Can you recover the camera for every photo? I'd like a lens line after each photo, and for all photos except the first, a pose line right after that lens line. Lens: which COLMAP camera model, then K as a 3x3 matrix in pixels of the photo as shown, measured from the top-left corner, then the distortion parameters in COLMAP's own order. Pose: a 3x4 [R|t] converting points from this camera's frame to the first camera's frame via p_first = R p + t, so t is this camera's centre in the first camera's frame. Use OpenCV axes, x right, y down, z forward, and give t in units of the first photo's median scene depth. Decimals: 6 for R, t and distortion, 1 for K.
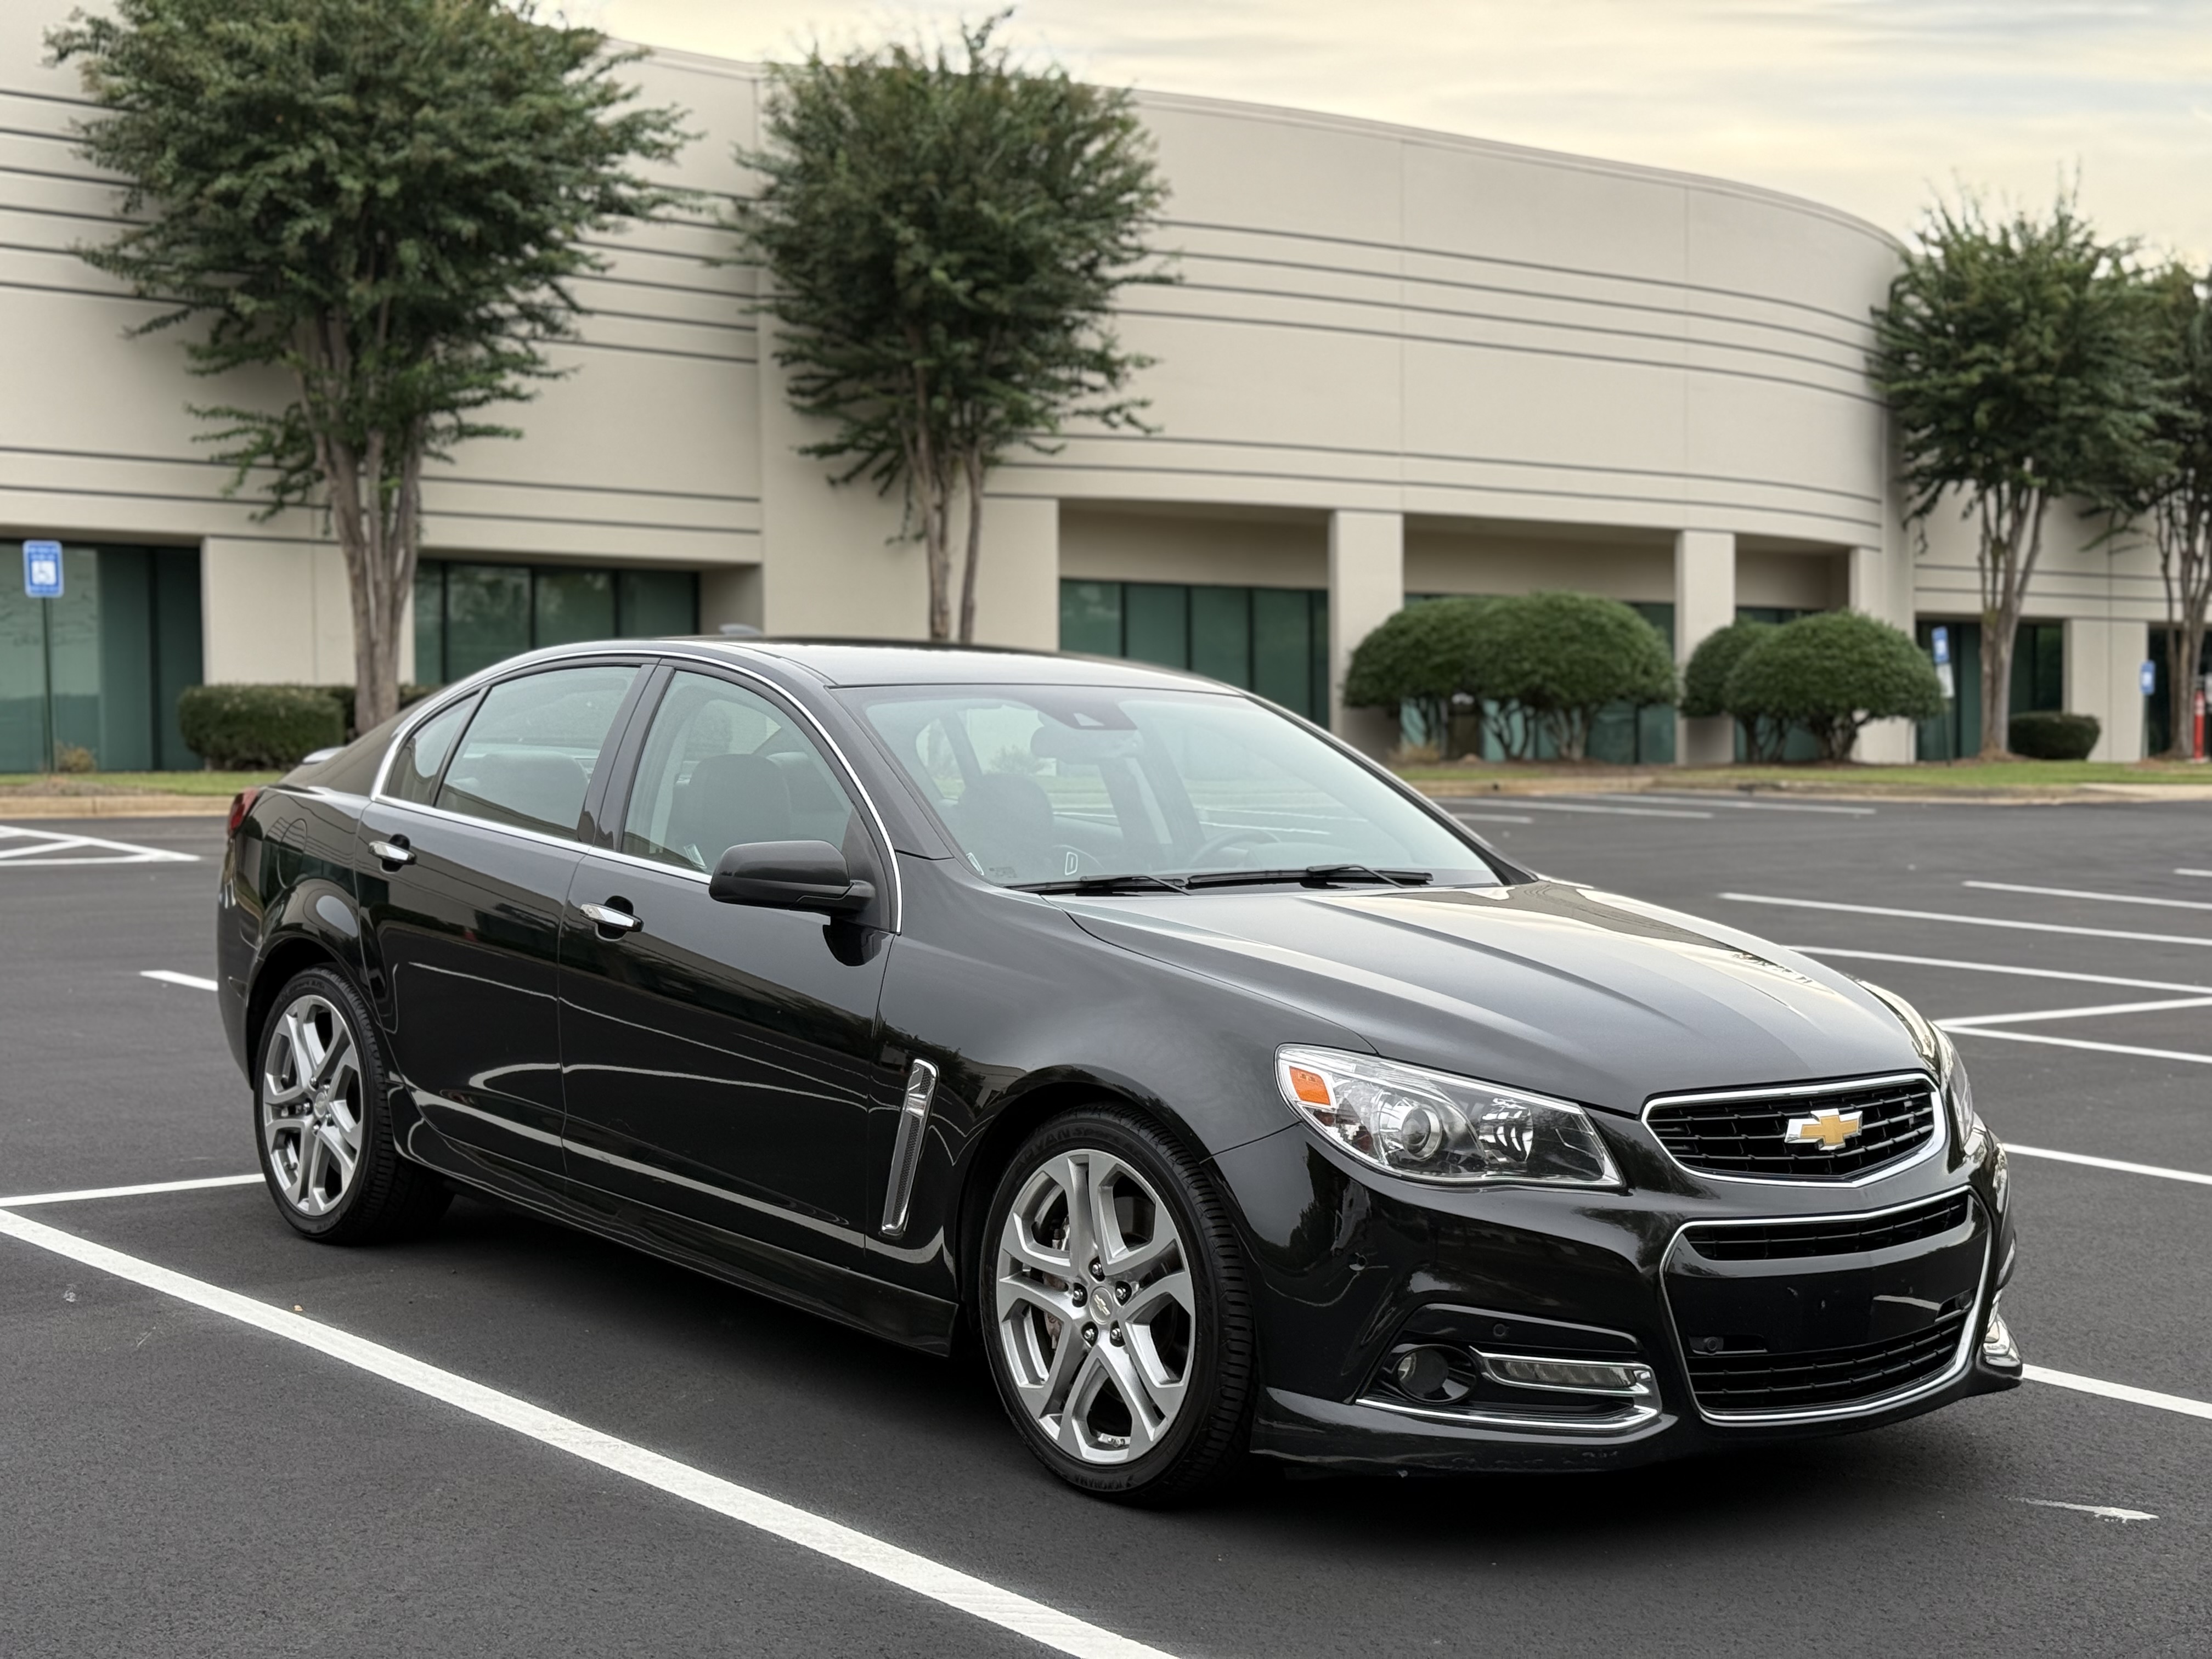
lens RADIAL K [[3096.4, 0, 1106.0], [0, 3096.4, 829.5], [0, 0, 1]] dist [0.149115, -0.174327]
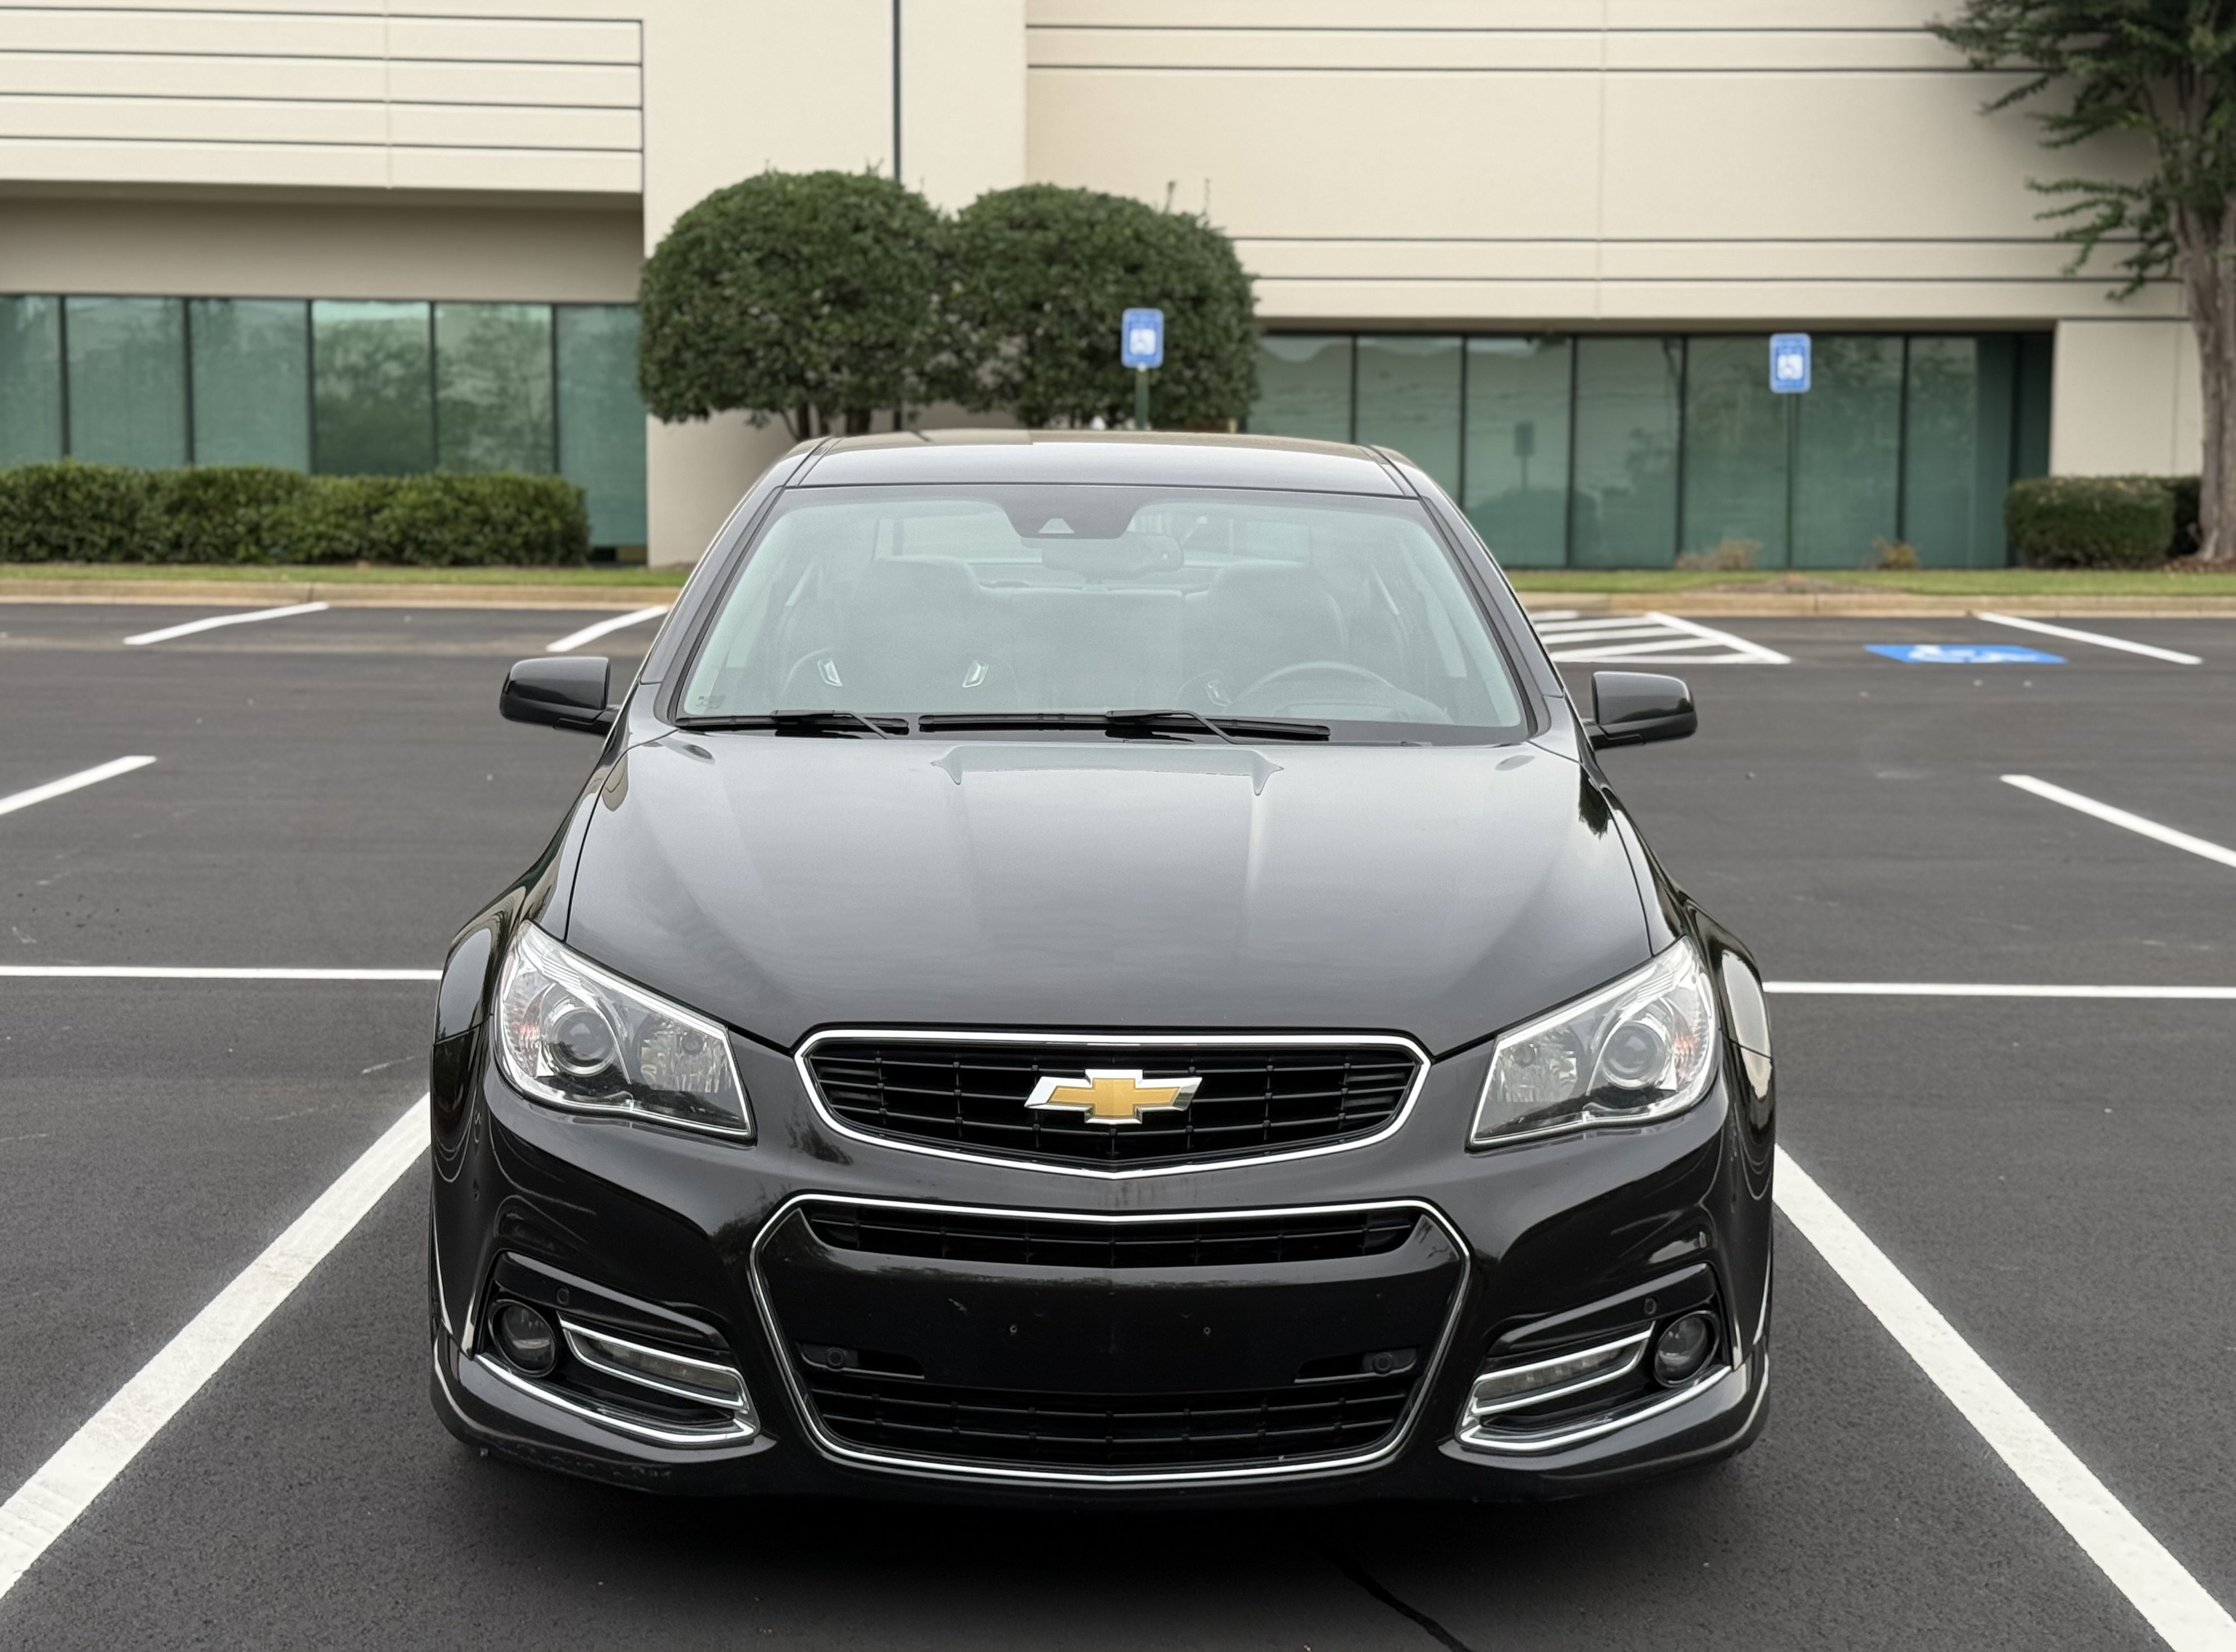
lens RADIAL K [[3158.7, 0, 1118.0], [0, 3158.7, 826.0], [0, 0, 1]] dist [0.102694, -0.072903]
pose [[0.774974, 0.063827, -0.628762, 0.111531], [-0.024083, 0.997147, 0.071540, -0.003213], [0.631534, -0.040299, 0.774300, 0.069482]]
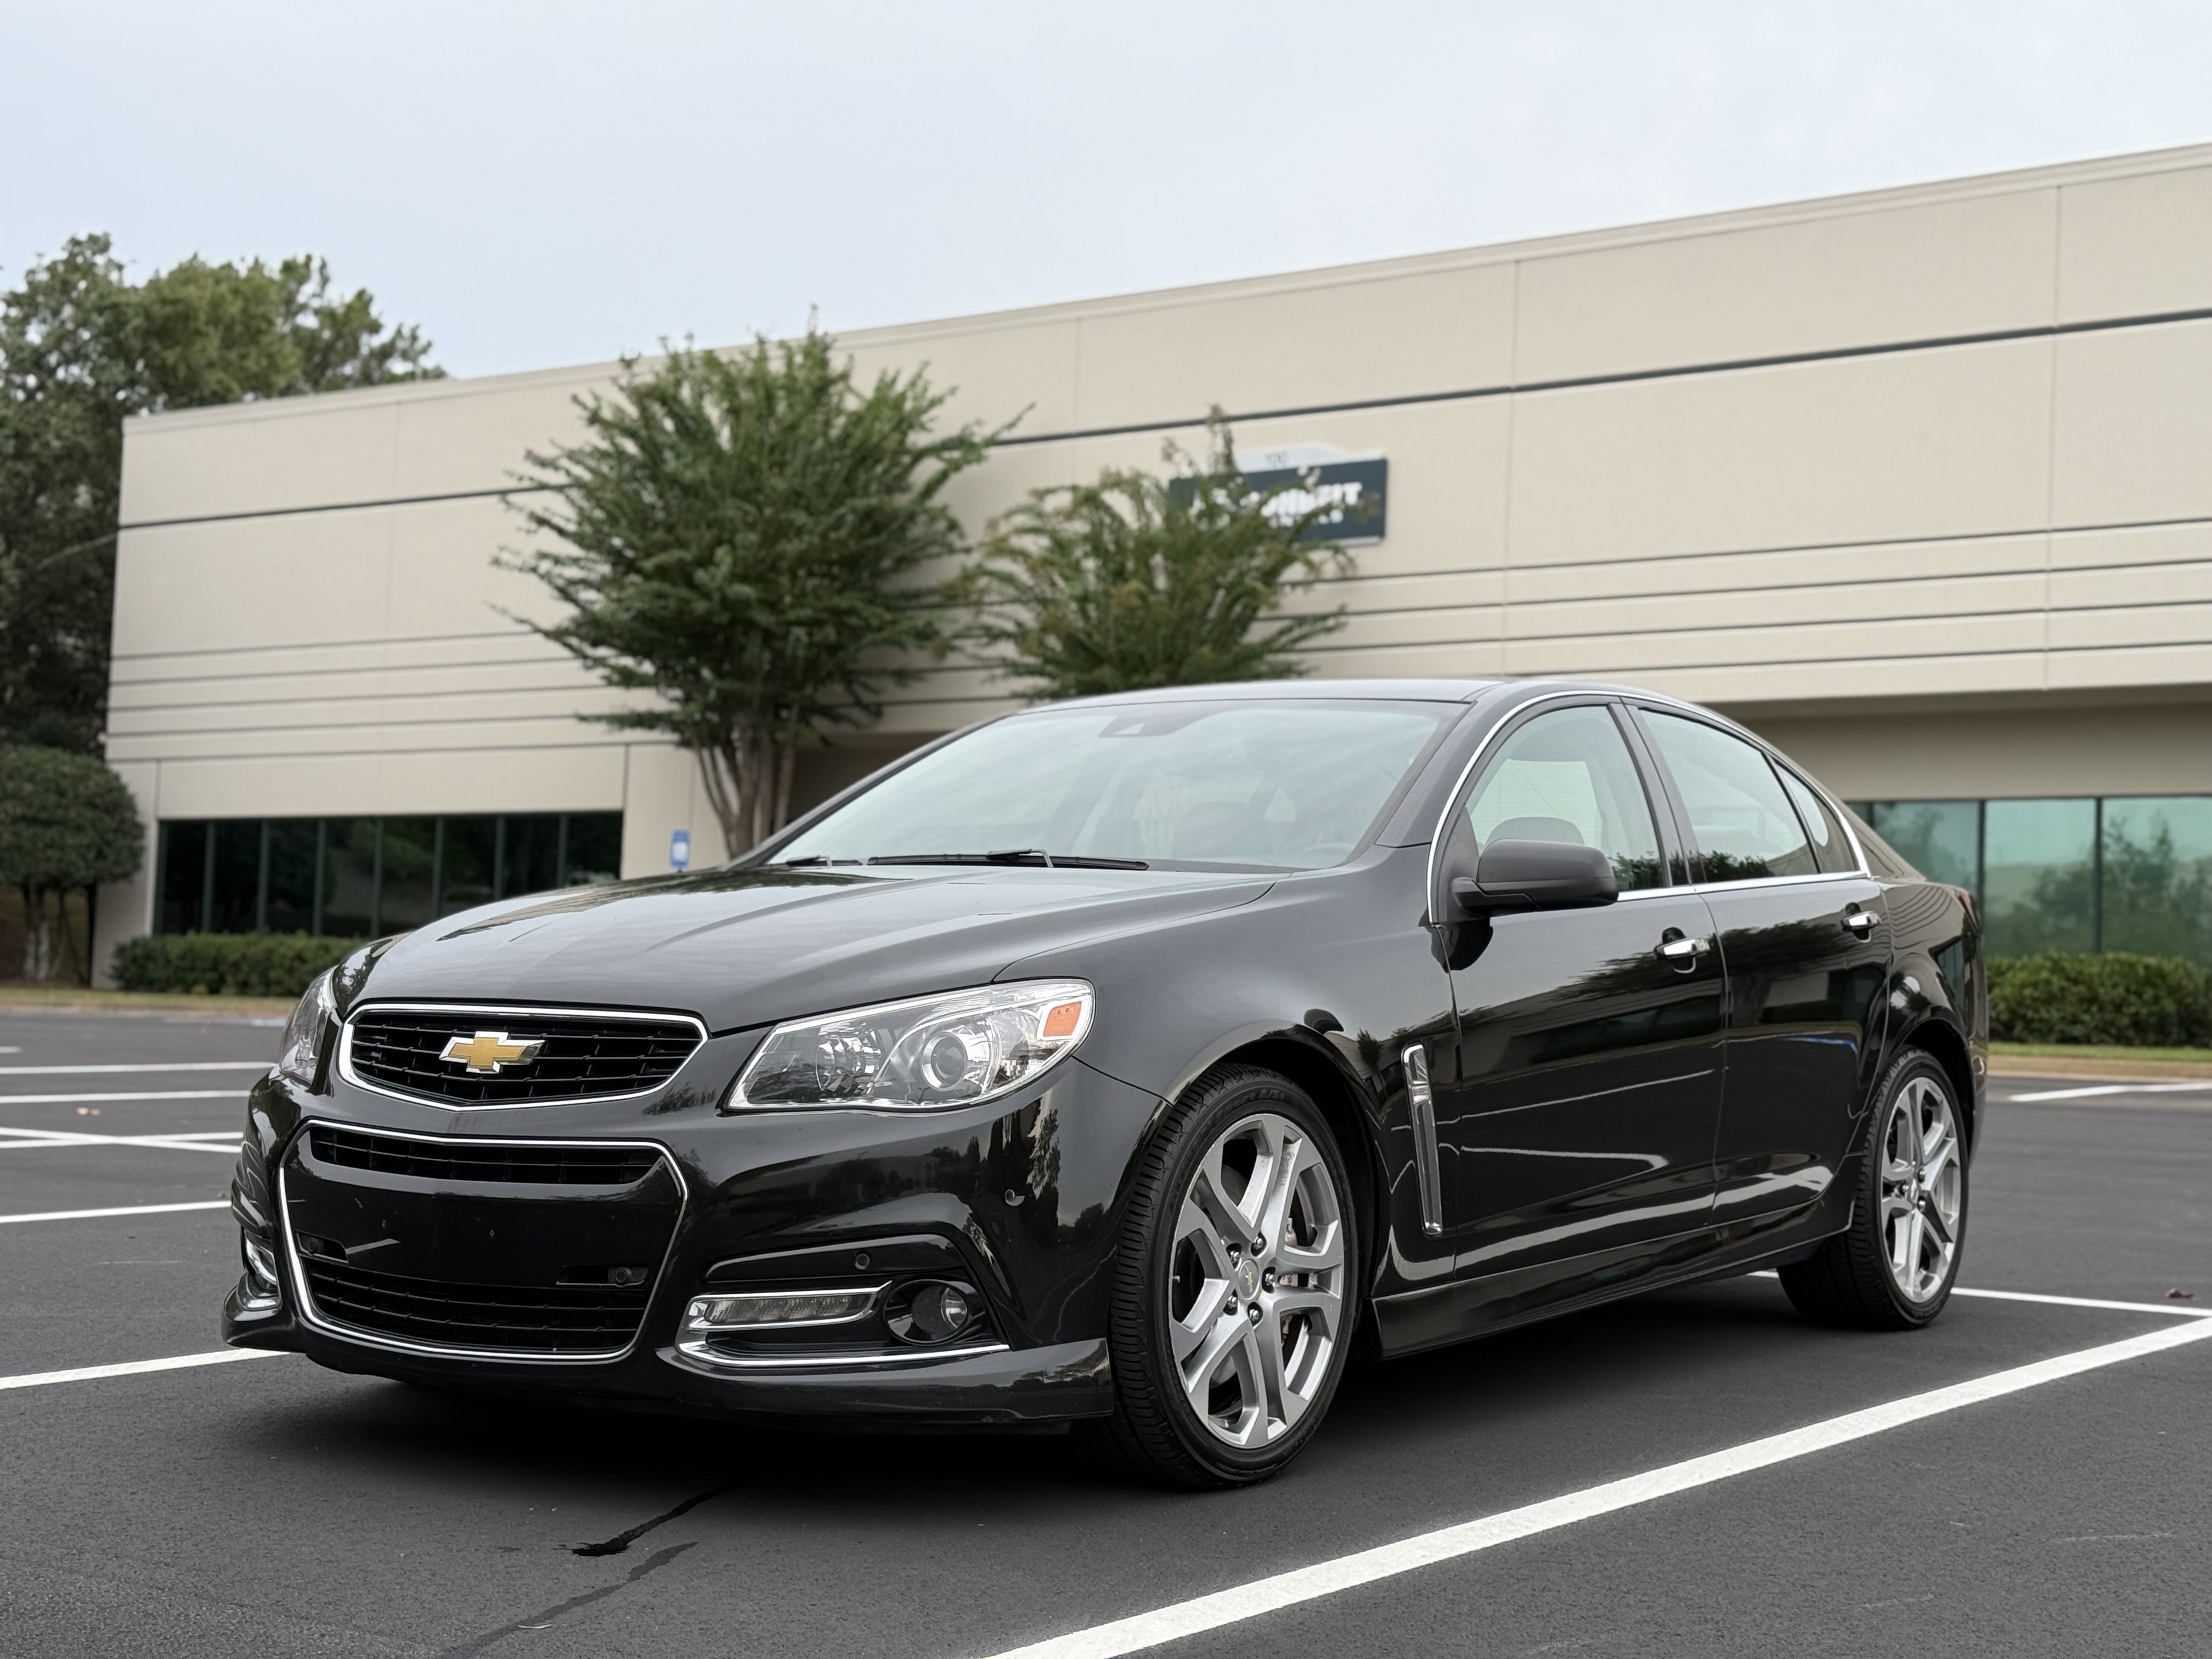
lens RADIAL K [[3069.4, 0, 1106.0], [0, 3069.4, 829.5], [0, 0, 1]] dist [0.172883, -0.381766]
pose [[0.253421, -0.059698, -0.965512, 0.189111], [-0.058431, 0.995327, -0.076878, 0.014497], [0.965590, 0.075898, 0.248749, 0.152174]]
